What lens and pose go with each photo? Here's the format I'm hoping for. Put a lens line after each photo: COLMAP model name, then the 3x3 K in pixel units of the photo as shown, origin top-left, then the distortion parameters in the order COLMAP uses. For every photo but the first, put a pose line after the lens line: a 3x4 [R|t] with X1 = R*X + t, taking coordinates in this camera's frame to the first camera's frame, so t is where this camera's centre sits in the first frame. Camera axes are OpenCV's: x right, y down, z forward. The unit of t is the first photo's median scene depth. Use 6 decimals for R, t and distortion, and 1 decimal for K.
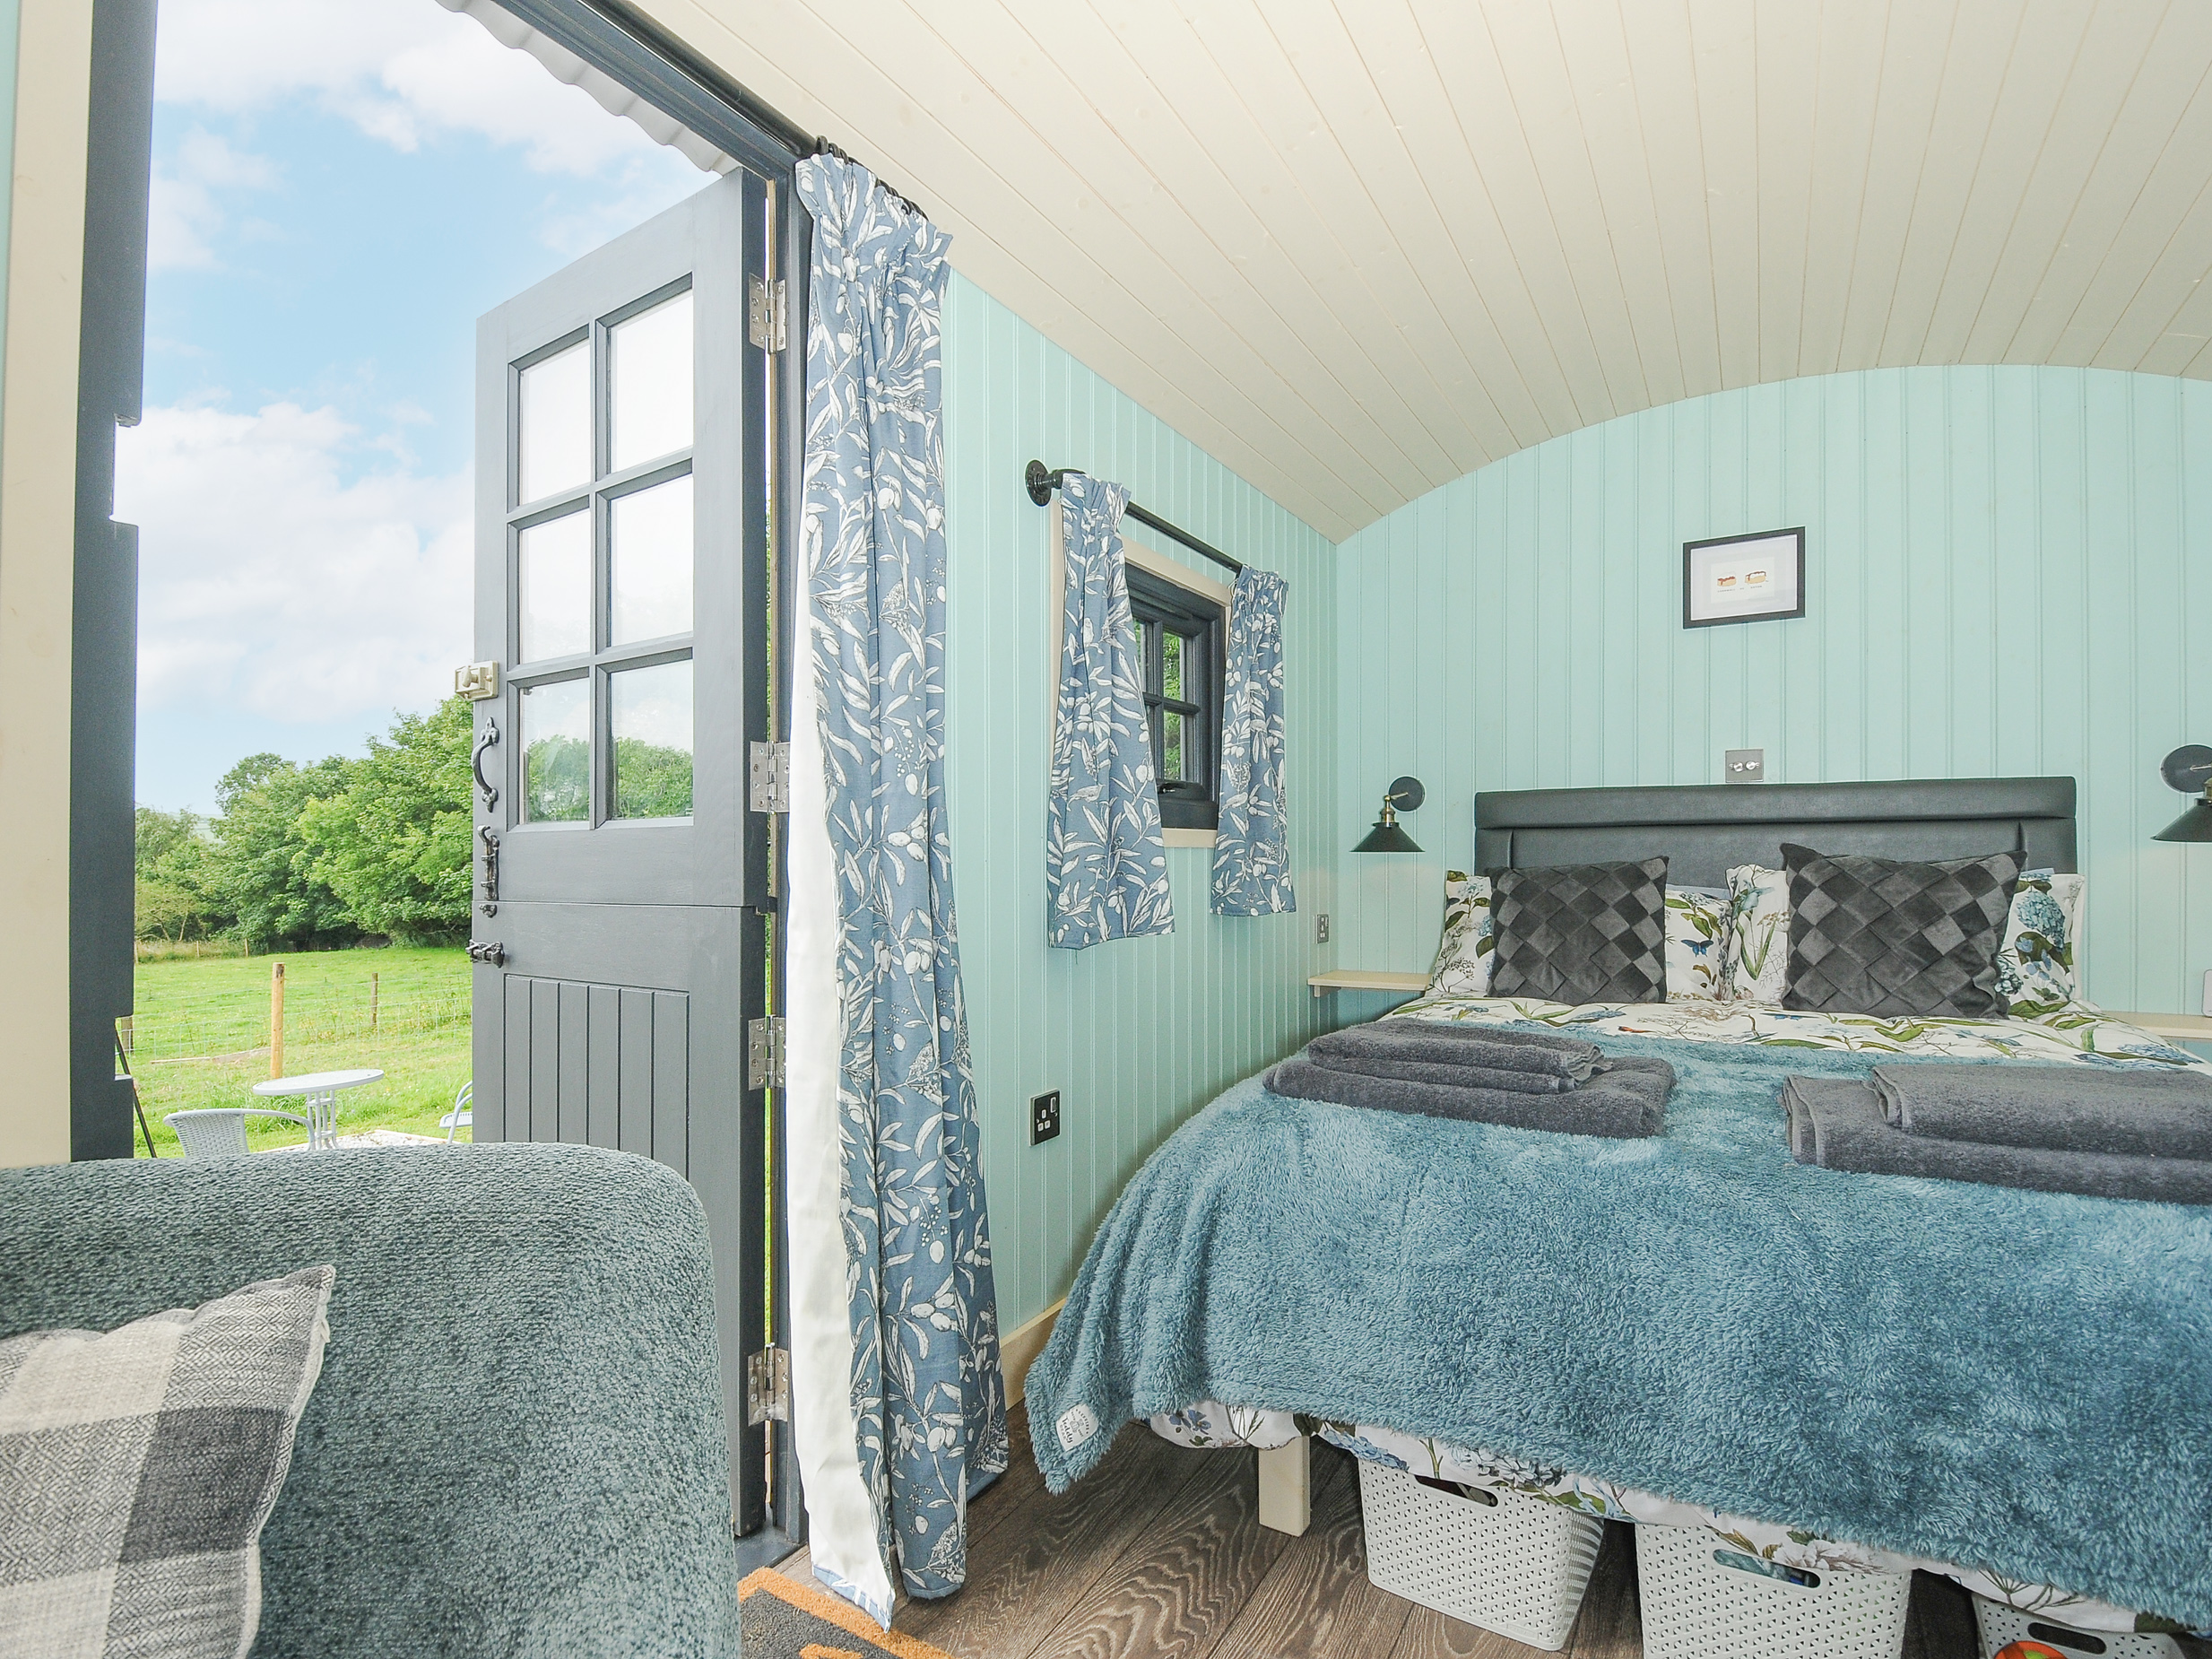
lens RADIAL K [[1096.5, 0, 1112.3], [0, 1096.5, 855.9], [0, 0, 1]] dist [0.005165, -0.011015]
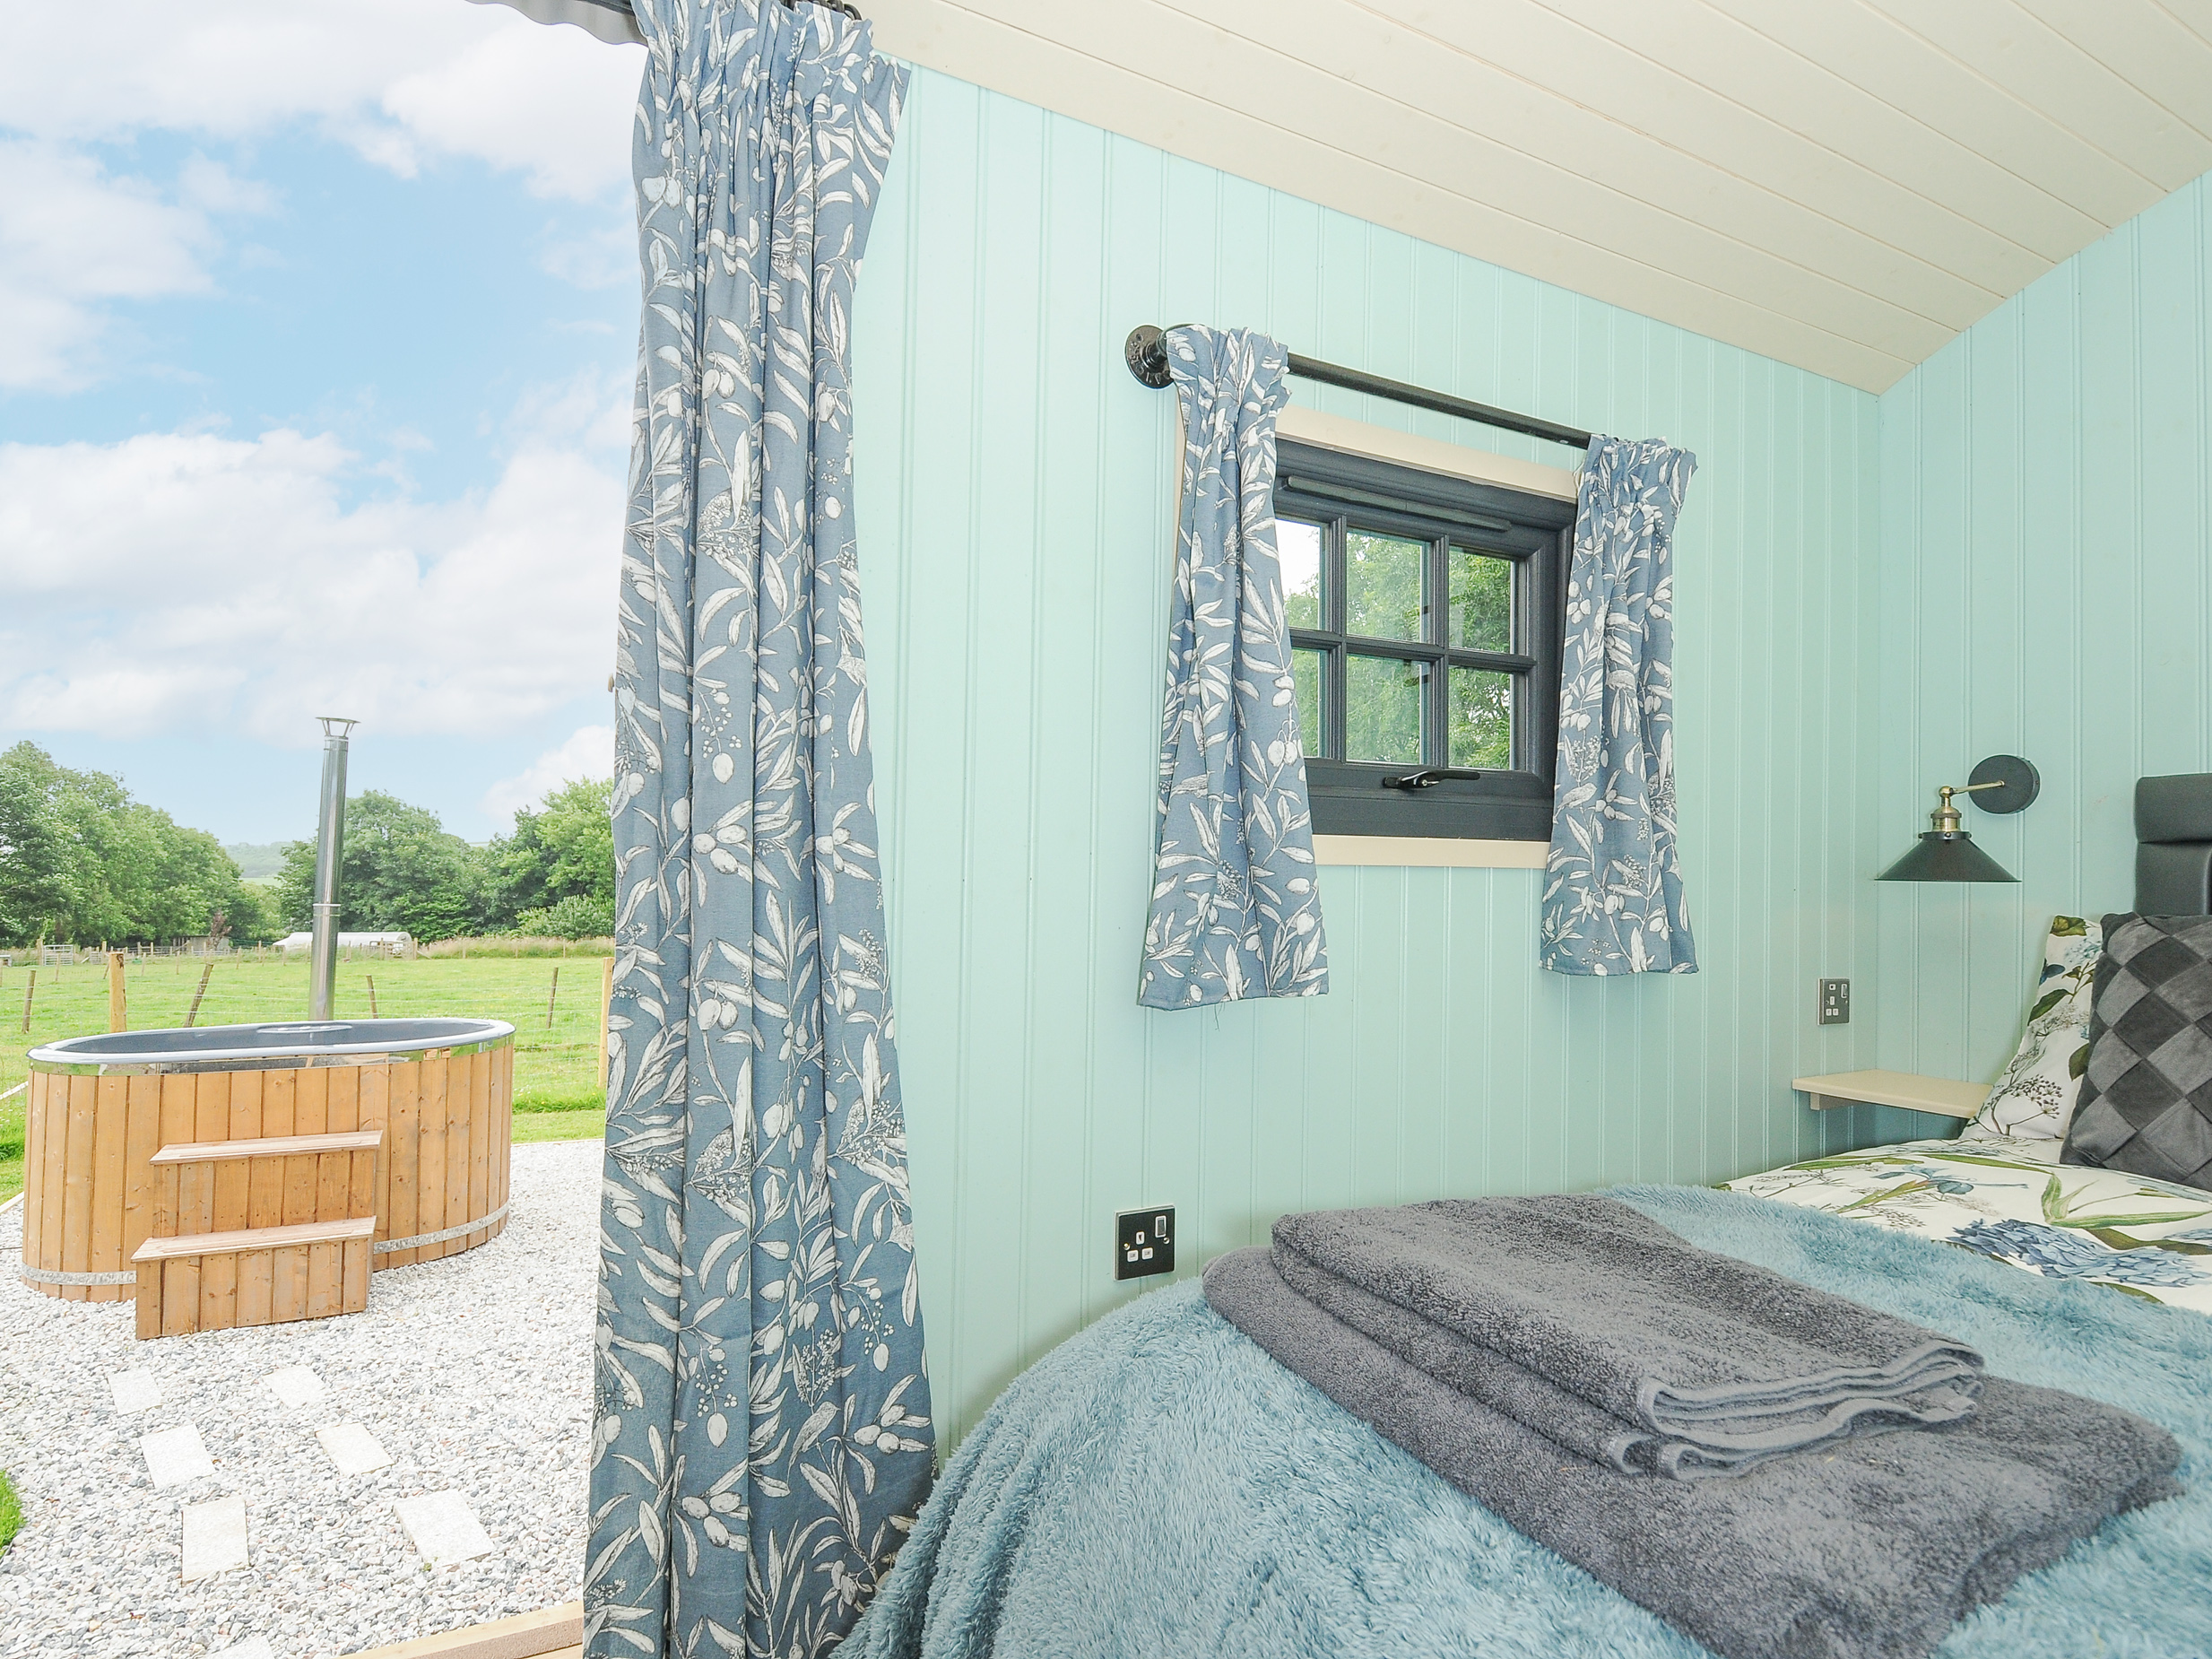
lens RADIAL K [[1138.2, 0, 1136.6], [0, 1138.2, 856.5], [0, 0, 1]] dist [0.009521, -0.017648]
pose [[0.845639, 0.007346, -0.533705, 0.325250], [-0.017621, 0.999744, -0.014159, -0.000805], [0.533465, 0.021378, 0.845552, 0.368770]]
